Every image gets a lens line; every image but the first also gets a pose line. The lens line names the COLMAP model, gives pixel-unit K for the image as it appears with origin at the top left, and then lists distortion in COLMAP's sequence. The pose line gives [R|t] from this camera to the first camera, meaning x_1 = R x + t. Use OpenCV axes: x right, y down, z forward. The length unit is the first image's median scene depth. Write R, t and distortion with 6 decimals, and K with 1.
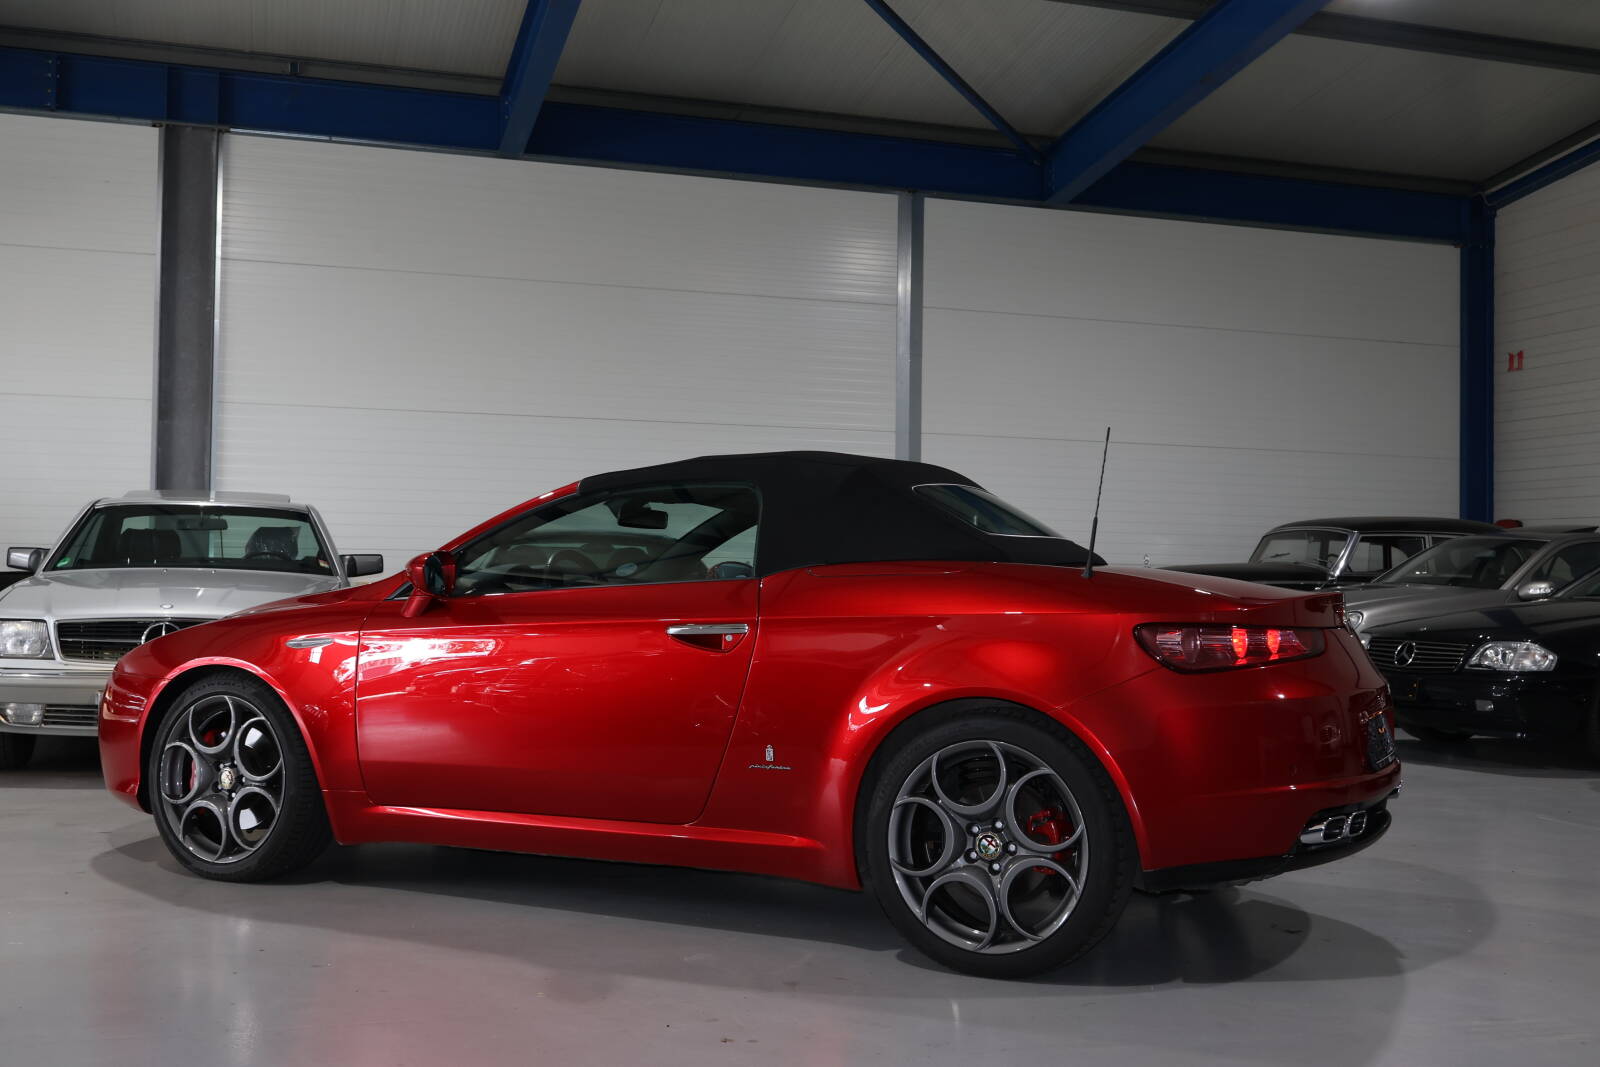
lens RADIAL K [[1640.4, 0, 800.0], [0, 1640.4, 533.5], [0, 0, 1]] dist [-0.010960, 0.008372]
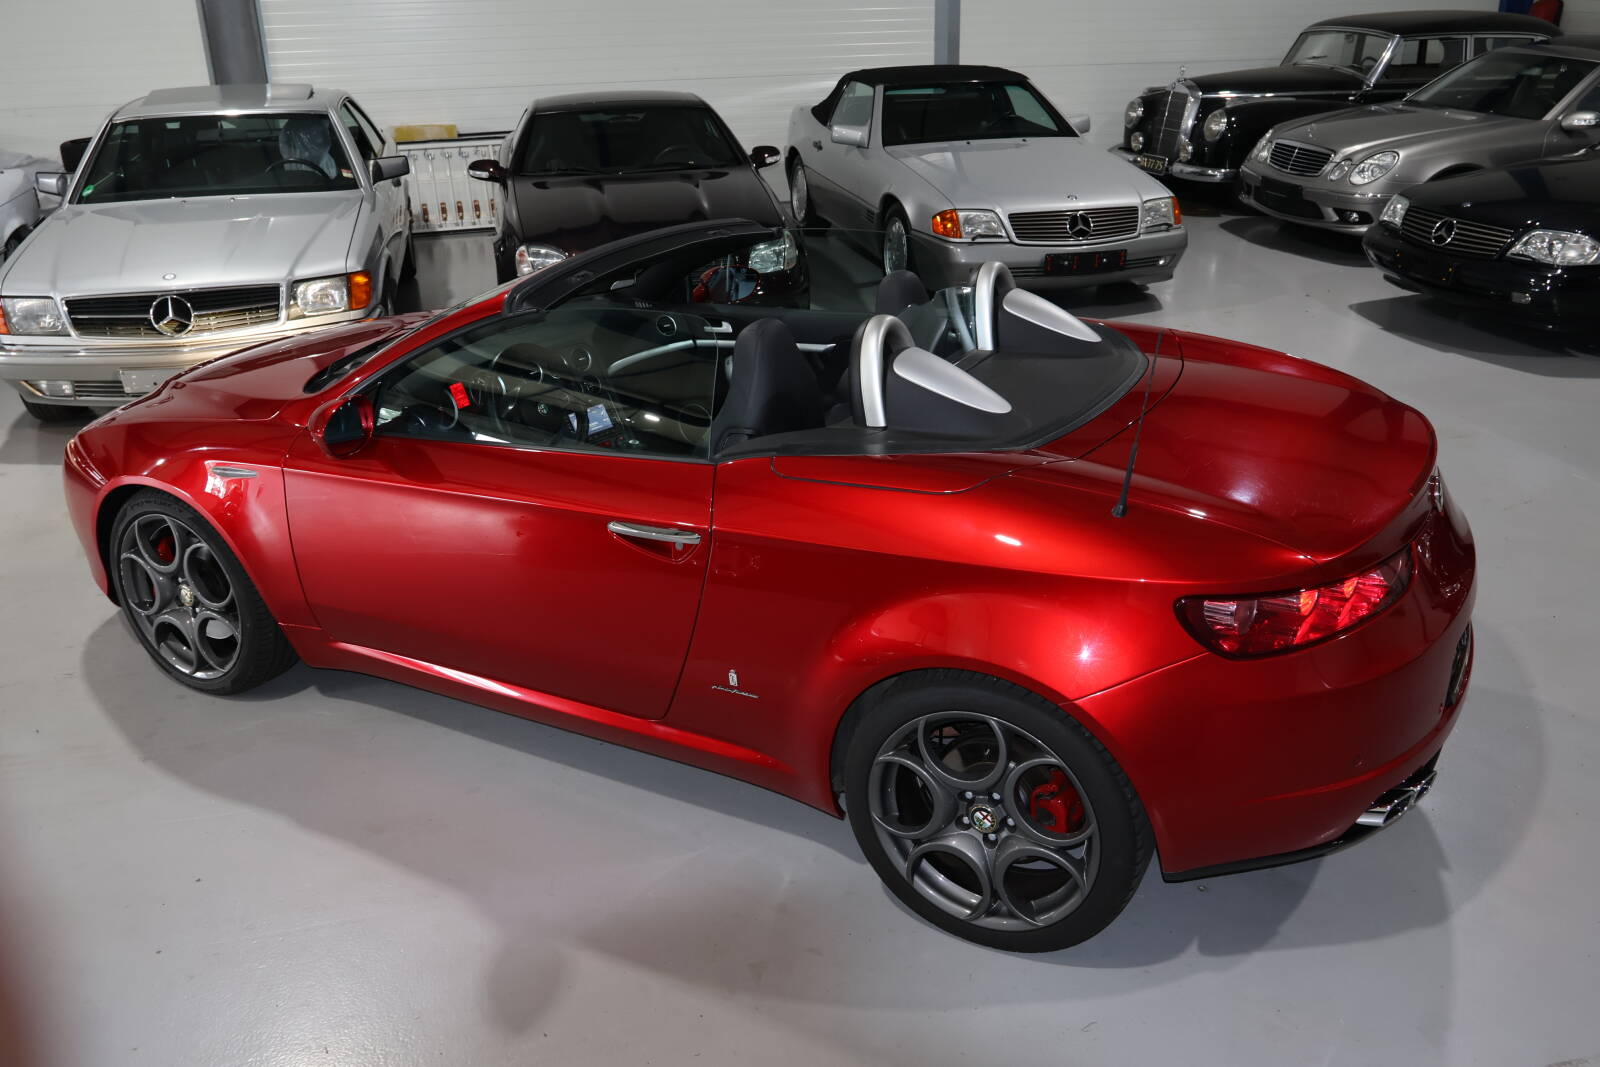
lens RADIAL K [[1340.2, 0, 800.0], [0, 1340.2, 533.5], [0, 0, 1]] dist [-0.030876, 0.022097]
pose [[0.998311, -0.014553, -0.056248, 0.033435], [0.036359, 0.911604, 0.409458, -0.129830], [0.045318, -0.410812, 0.910593, 0.230728]]
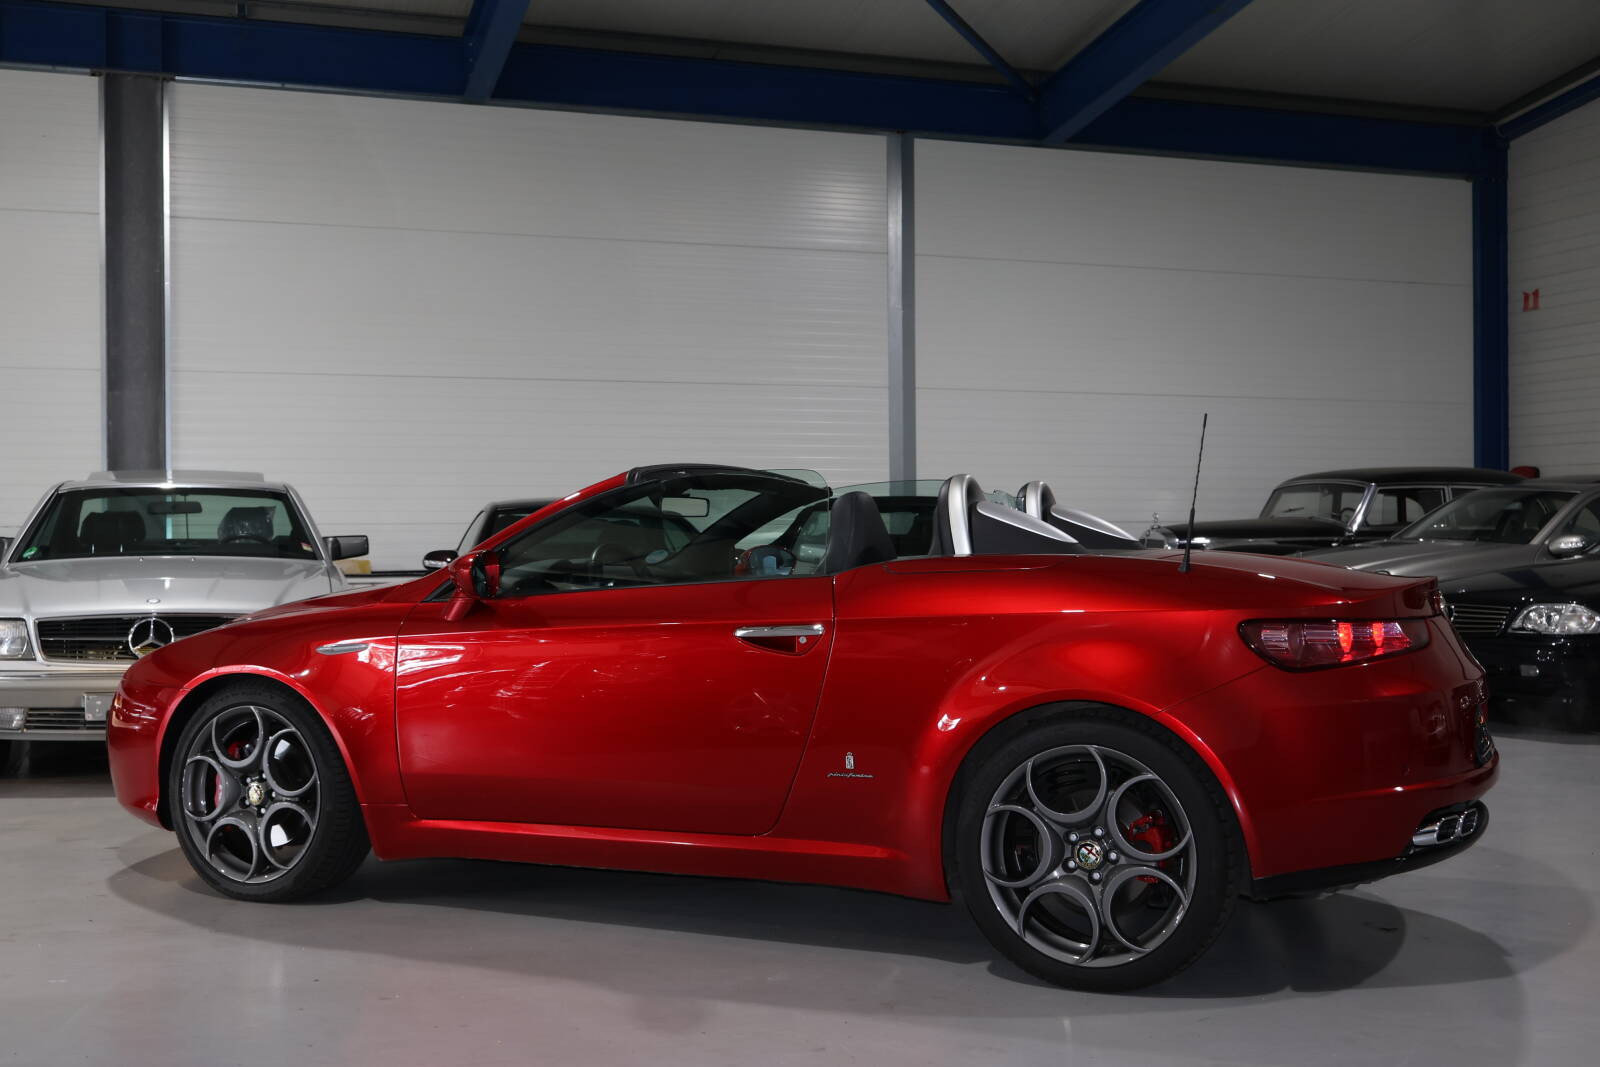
lens RADIAL K [[1728.8, 0, 800.0], [0, 1728.8, 533.5], [0, 0, 1]] dist [-0.006510, -0.007524]
pose [[0.999444, -0.020371, 0.026396, -0.041804], [0.019585, 0.999367, 0.029690, -0.016554], [-0.026984, -0.029157, 0.999211, 0.001062]]
